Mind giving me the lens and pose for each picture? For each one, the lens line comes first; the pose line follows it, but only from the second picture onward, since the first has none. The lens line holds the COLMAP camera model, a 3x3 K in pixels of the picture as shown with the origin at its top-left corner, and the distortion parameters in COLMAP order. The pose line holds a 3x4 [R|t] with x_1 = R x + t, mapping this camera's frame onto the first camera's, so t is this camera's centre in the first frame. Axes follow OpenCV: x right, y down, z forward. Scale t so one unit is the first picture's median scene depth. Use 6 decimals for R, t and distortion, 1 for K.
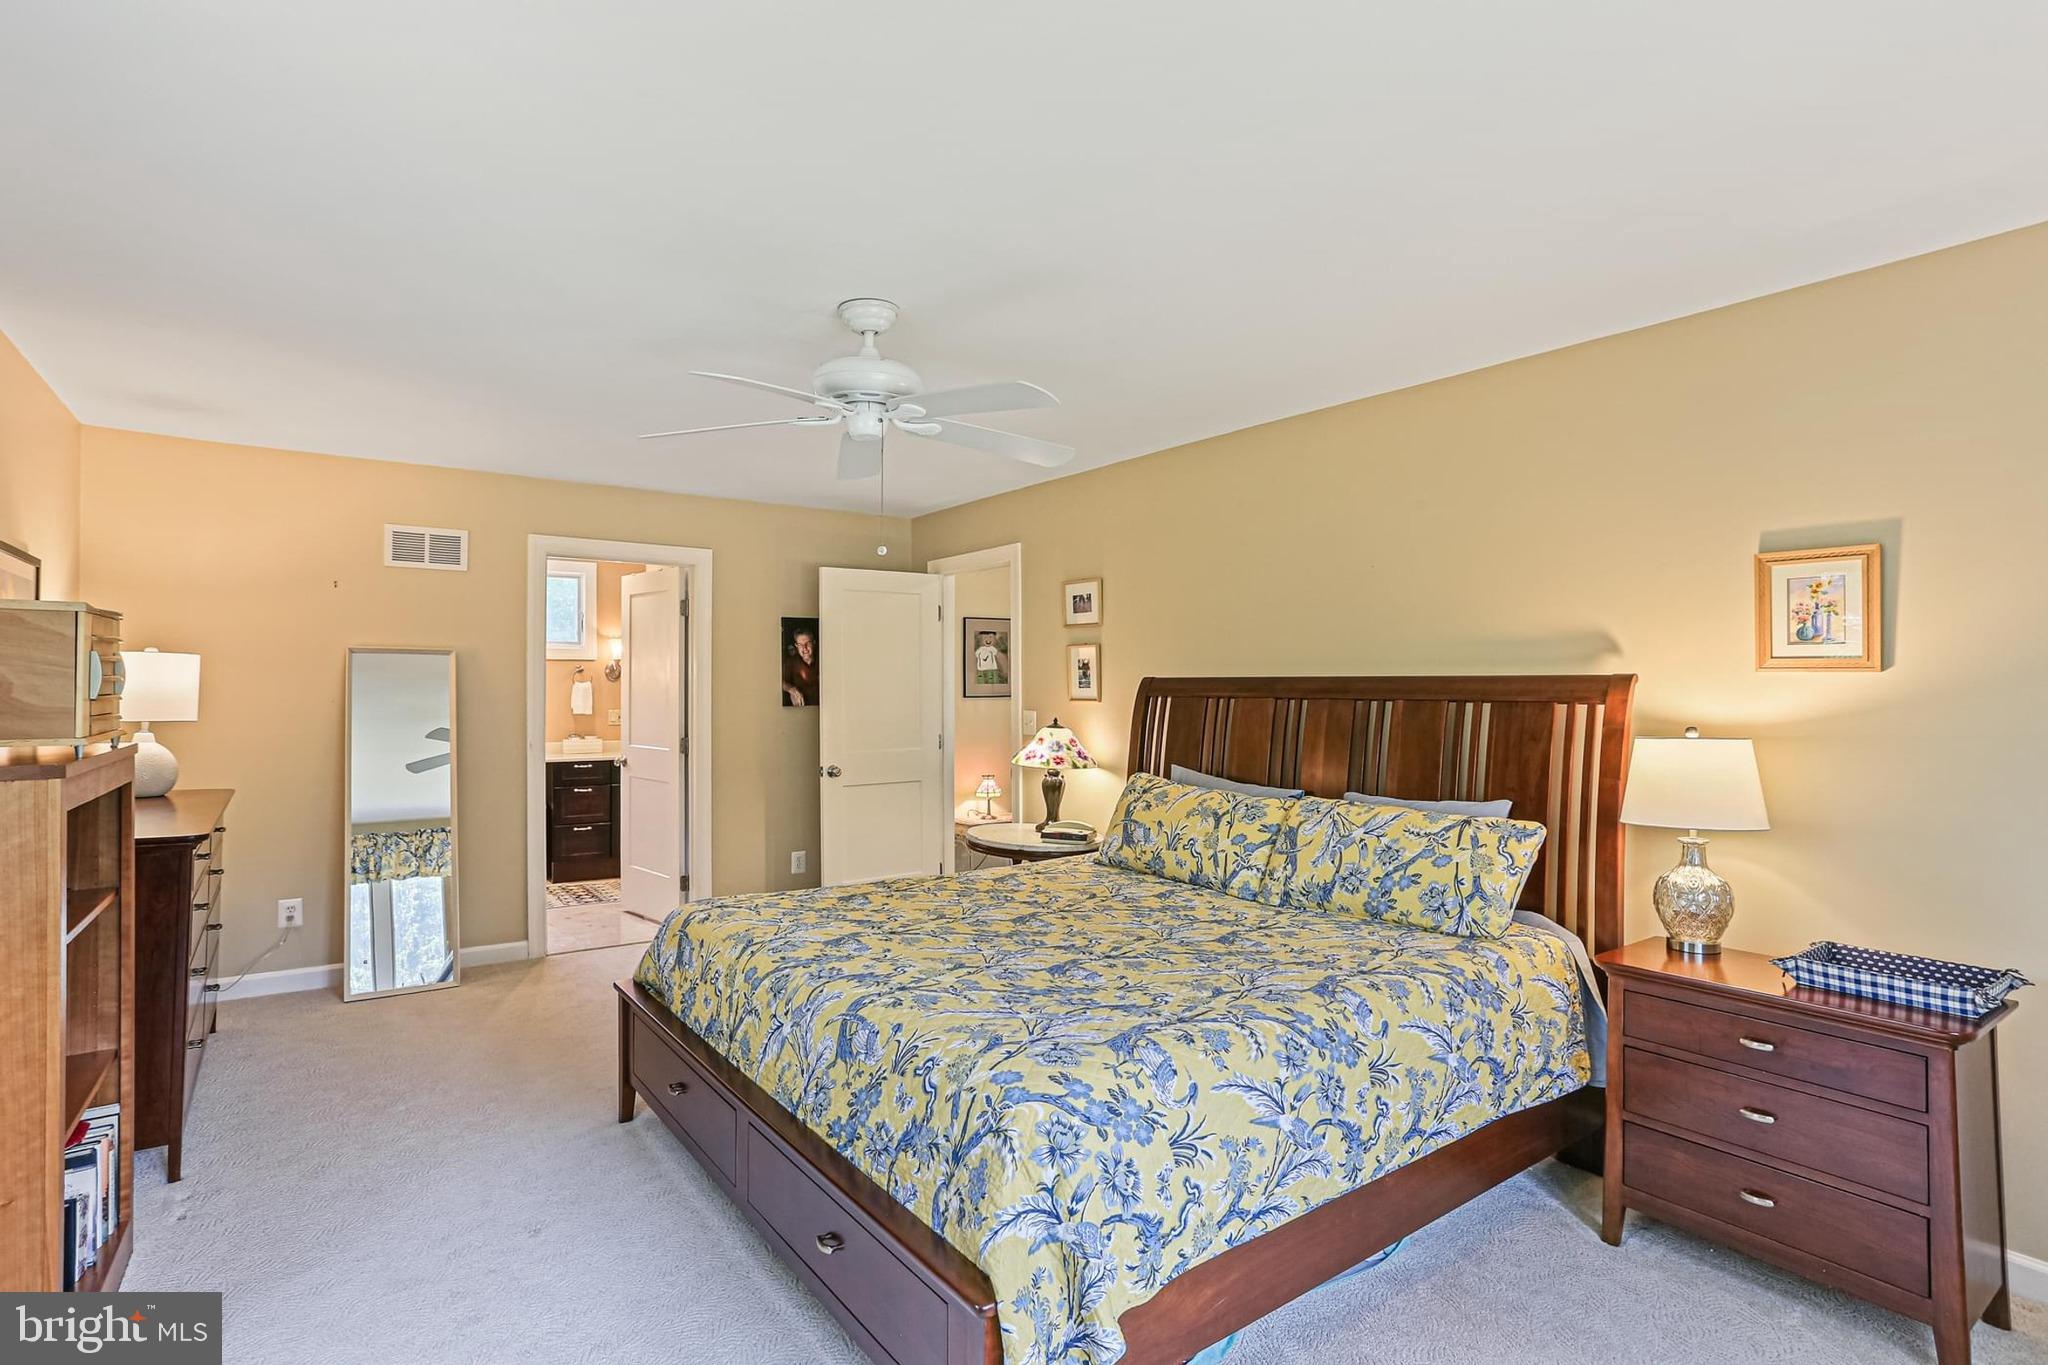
lens RADIAL K [[1019.9, 0, 1022.2], [0, 1019.9, 687.4], [0, 0, 1]] dist [-0.044766, 0.023988]
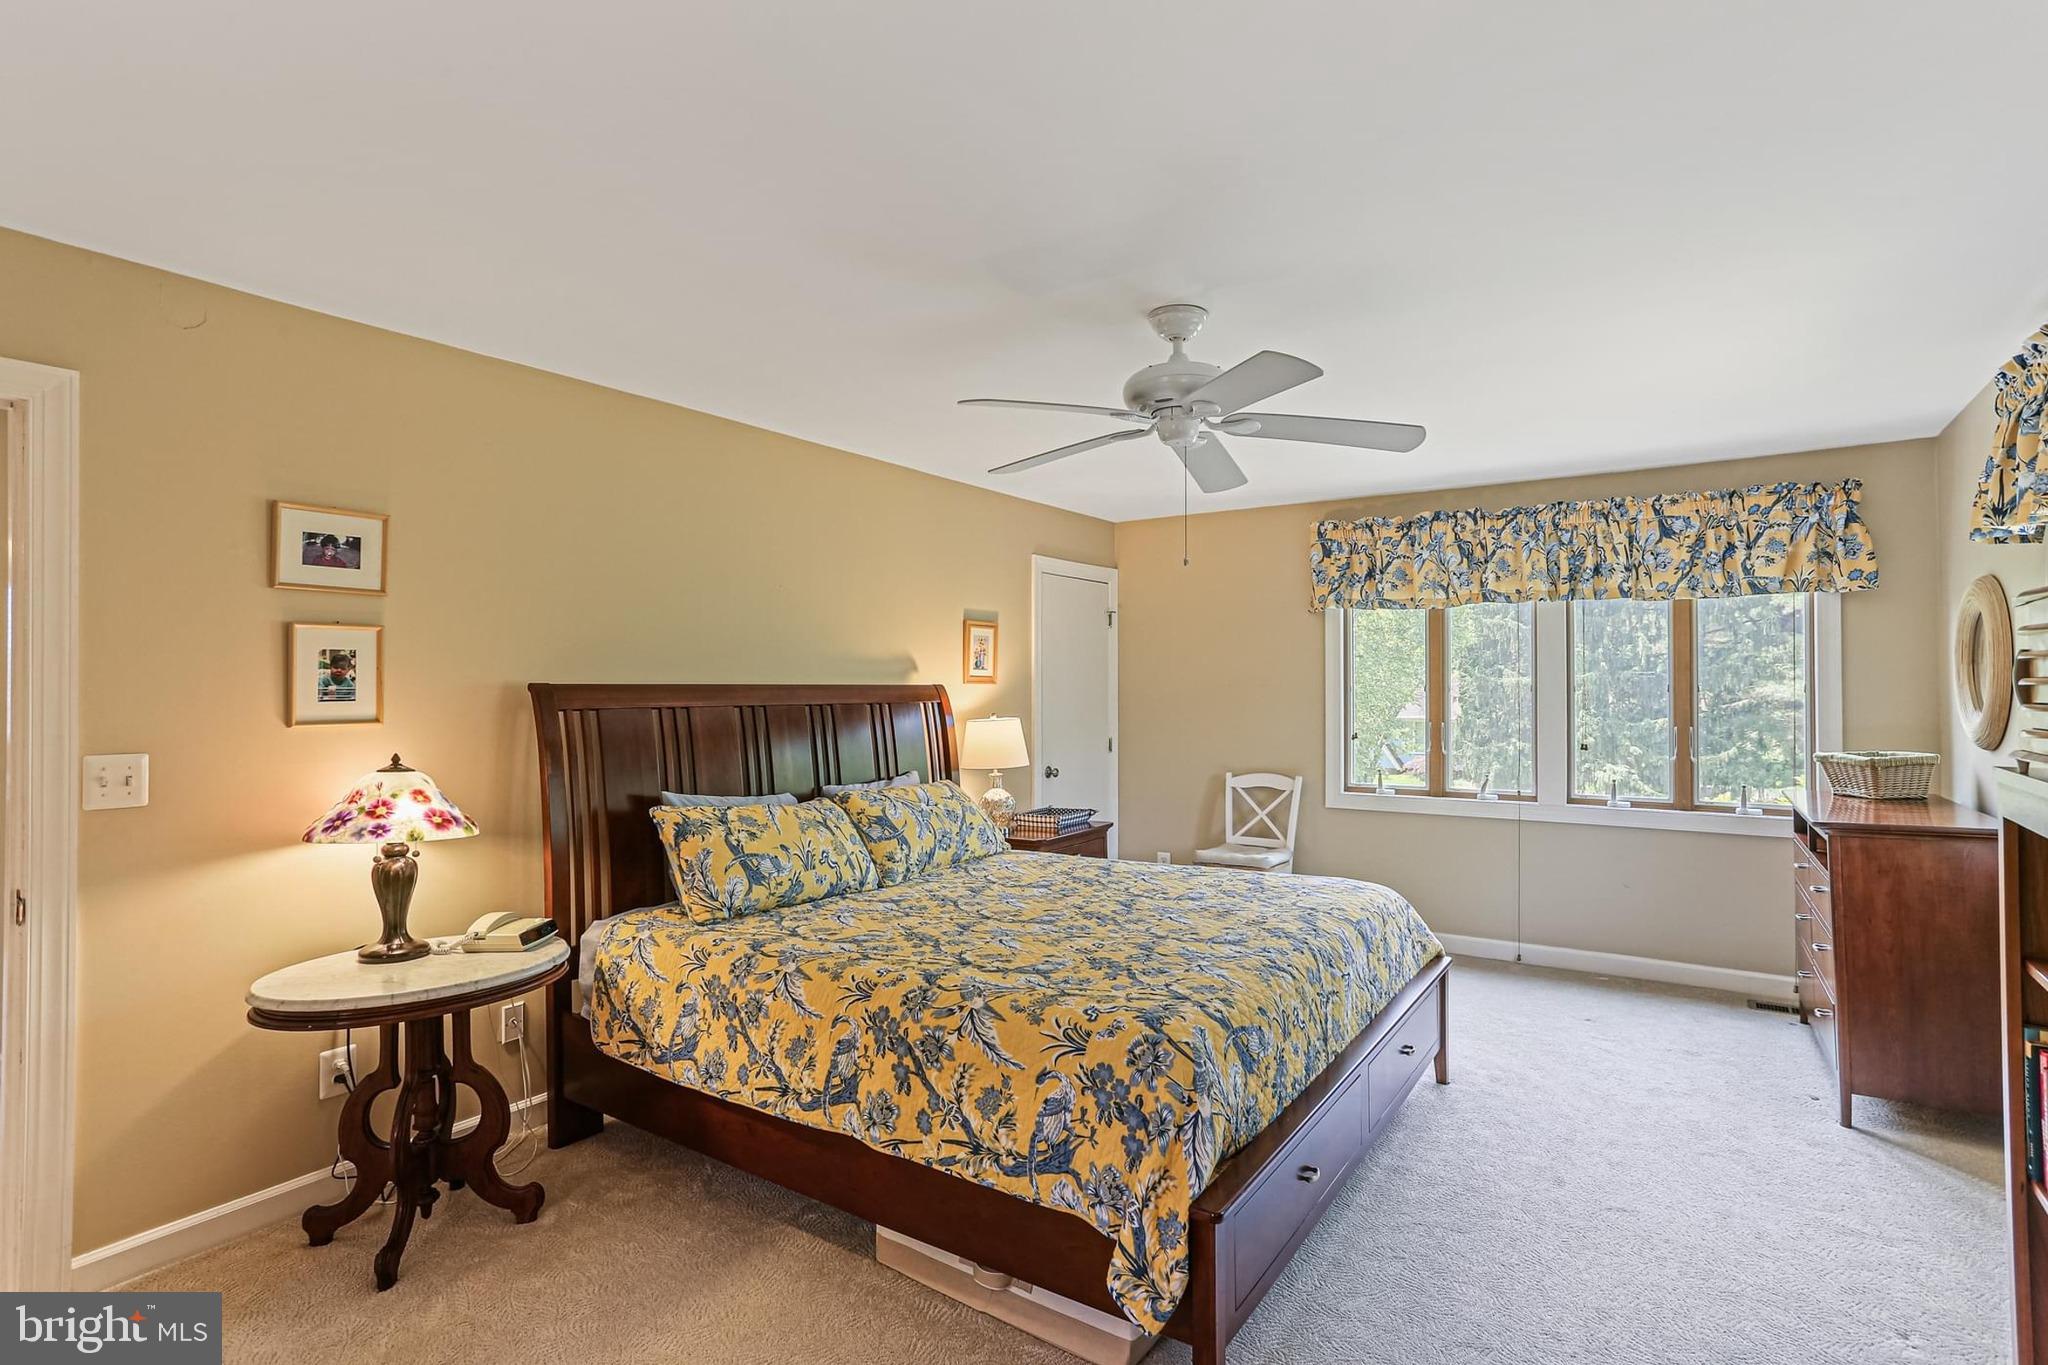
lens RADIAL K [[955.0, 0, 1030.7], [0, 955.0, 681.3], [0, 0, 1]] dist [0.026130, 0.000053]
pose [[-0.290270, 0.001362, 0.956944, -0.729076], [0.000217, 0.999999, -0.001358, -0.012269], [-0.956945, -0.000187, -0.290270, 1.021210]]
